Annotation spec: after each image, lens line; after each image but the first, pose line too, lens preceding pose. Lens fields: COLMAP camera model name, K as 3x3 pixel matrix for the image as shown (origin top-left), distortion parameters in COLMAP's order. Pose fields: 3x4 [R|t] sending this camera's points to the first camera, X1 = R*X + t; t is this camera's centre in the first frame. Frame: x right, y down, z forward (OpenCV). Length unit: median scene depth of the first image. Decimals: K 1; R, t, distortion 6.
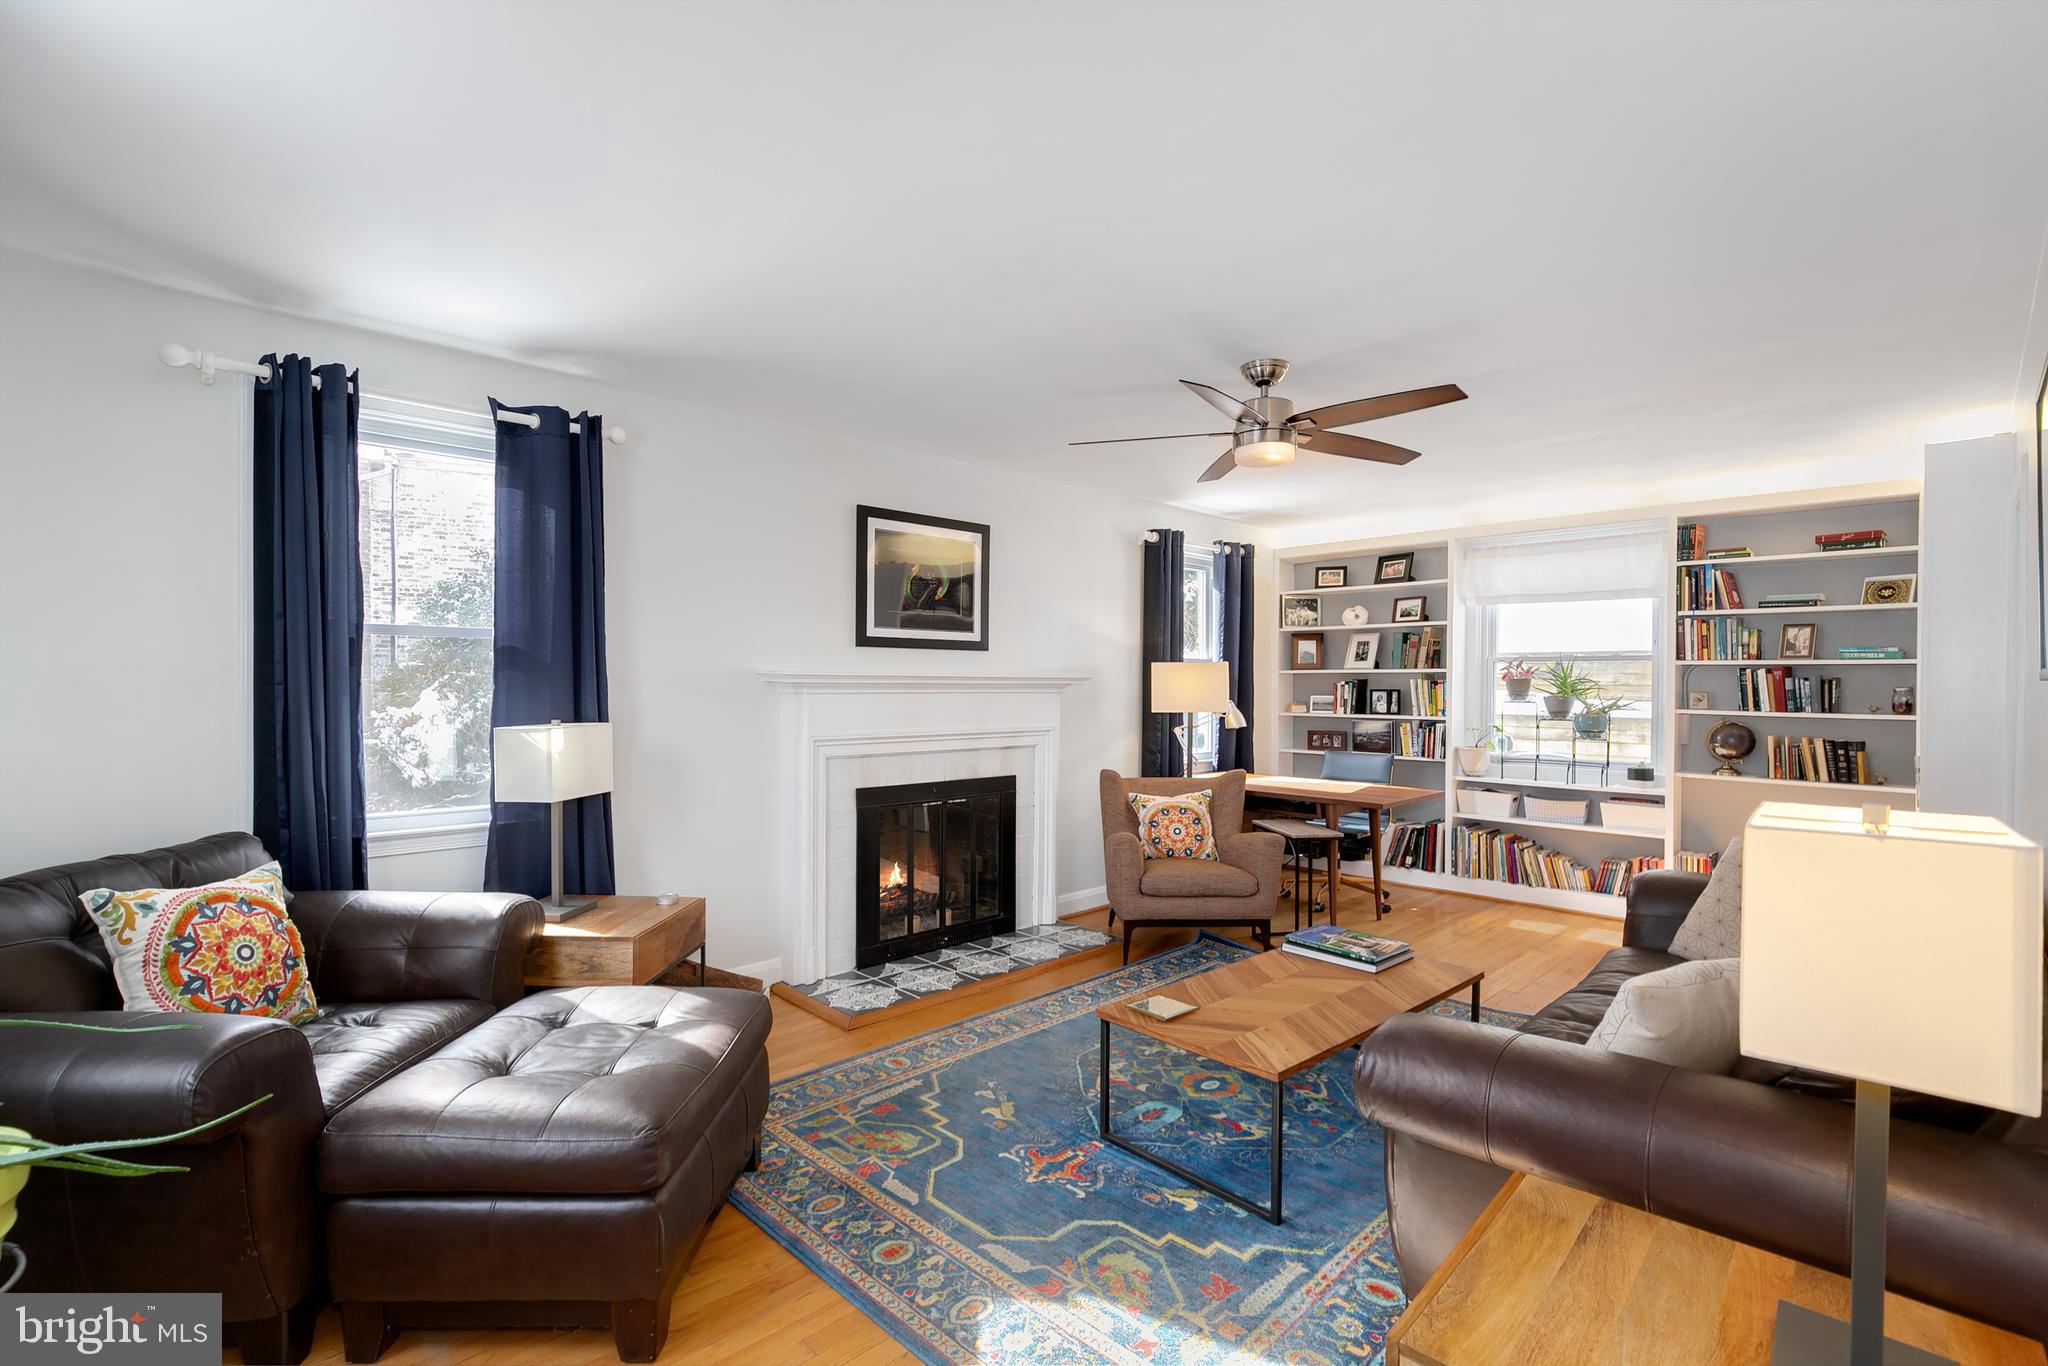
lens RADIAL K [[932.2, 0, 1026.4], [0, 932.2, 699.3], [0, 0, 1]] dist [-0.011075, 0.000431]
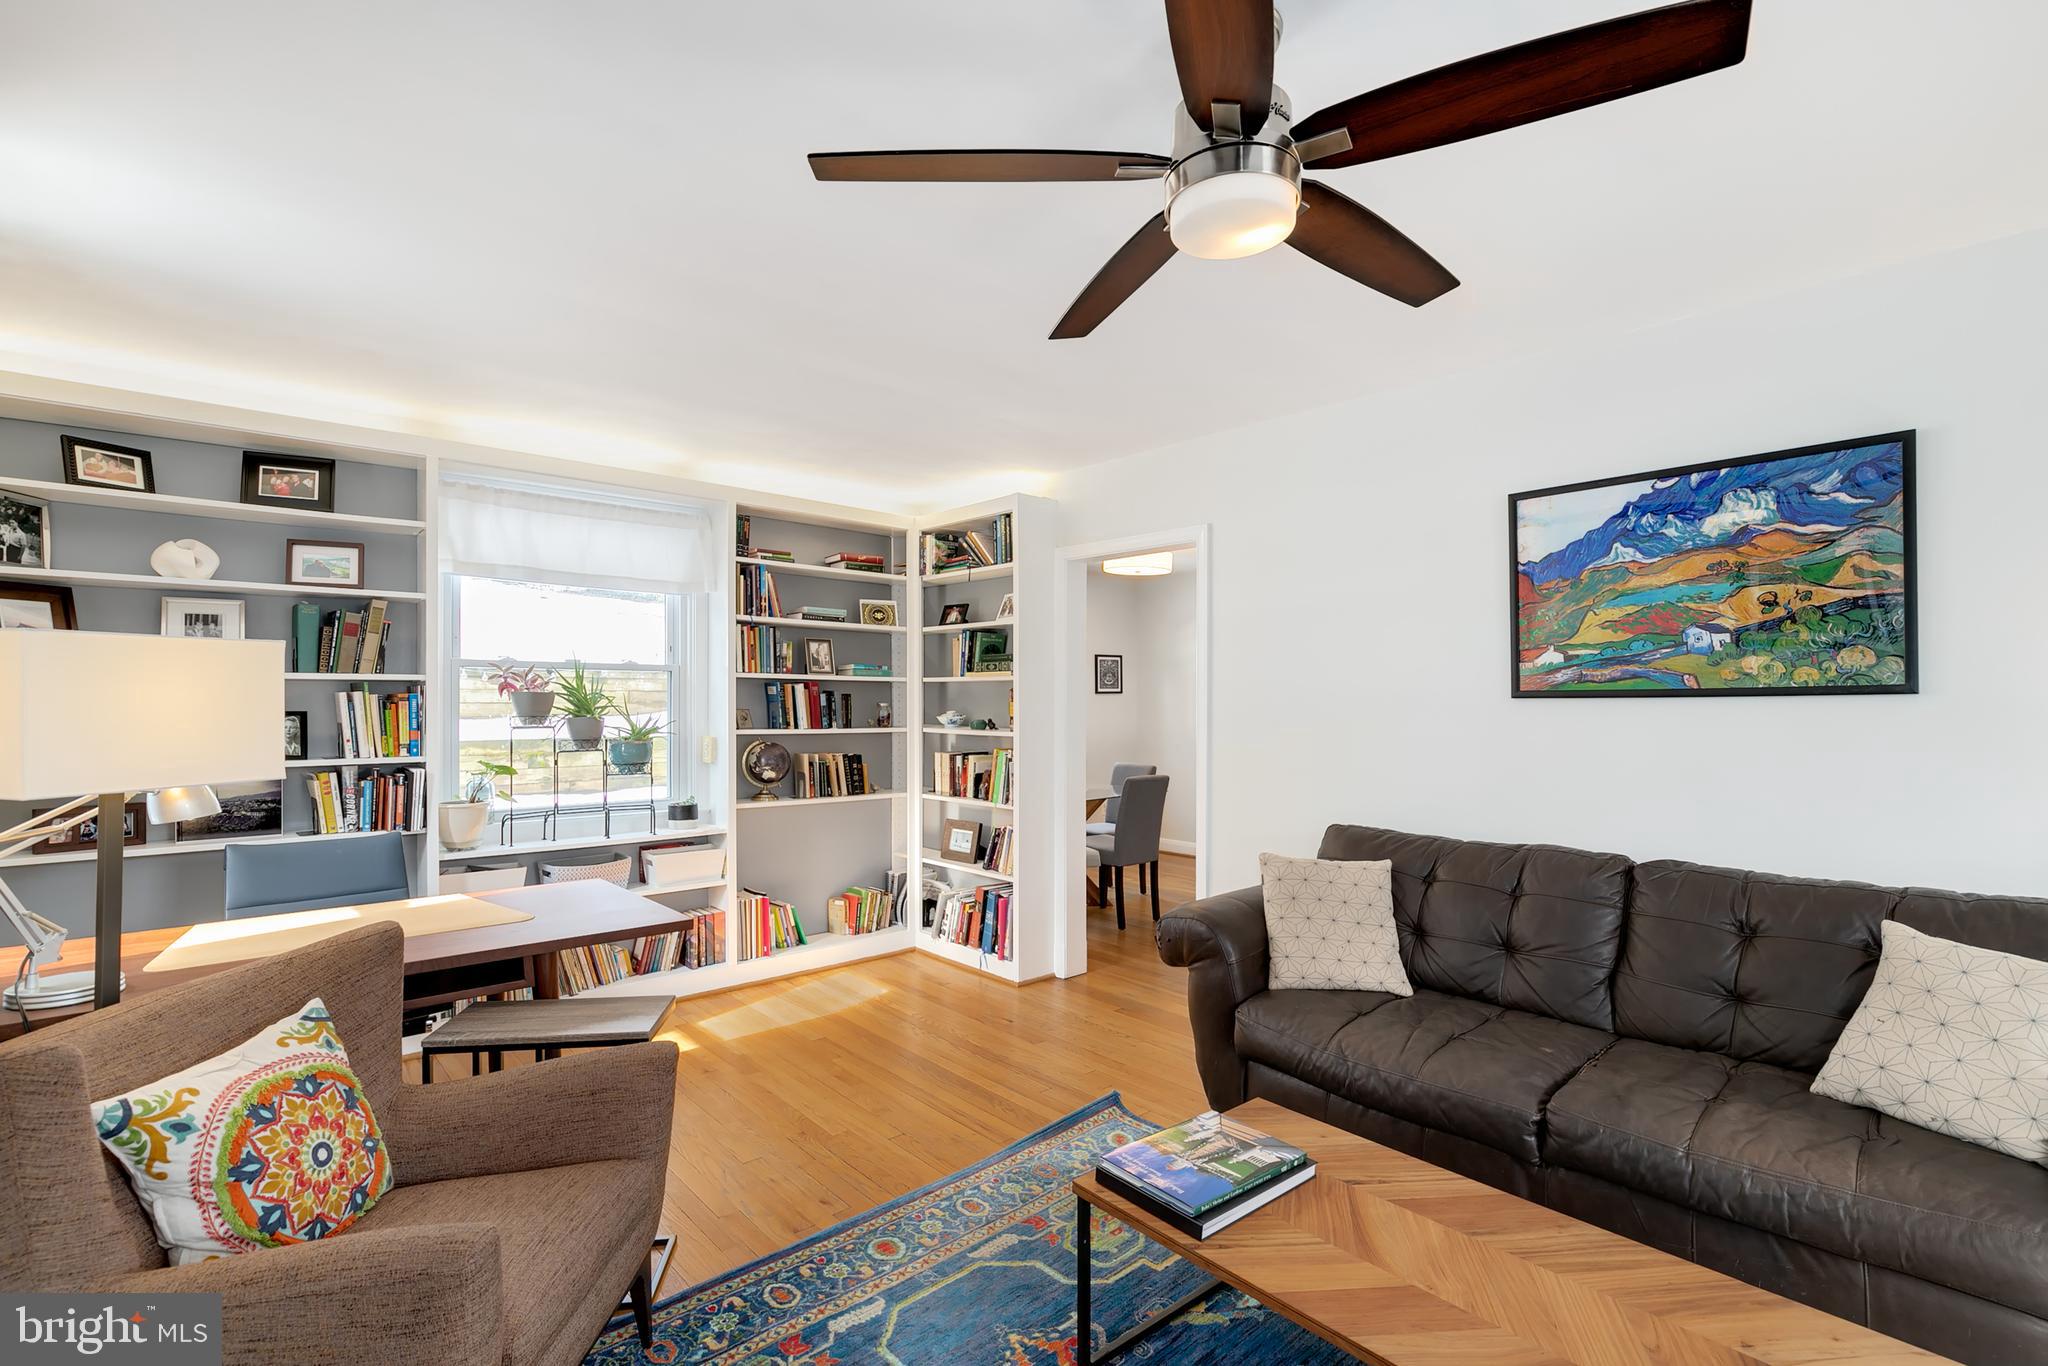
lens RADIAL K [[963.2, 0, 1047.2], [0, 963.2, 690.1], [0, 0, 1]] dist [0.003271, 0.000445]
pose [[0.032742, -0.001935, 0.999462, -0.179252], [0.005917, 0.999981, 0.001742, -0.026616], [-0.999446, 0.005856, 0.032752, 0.713532]]
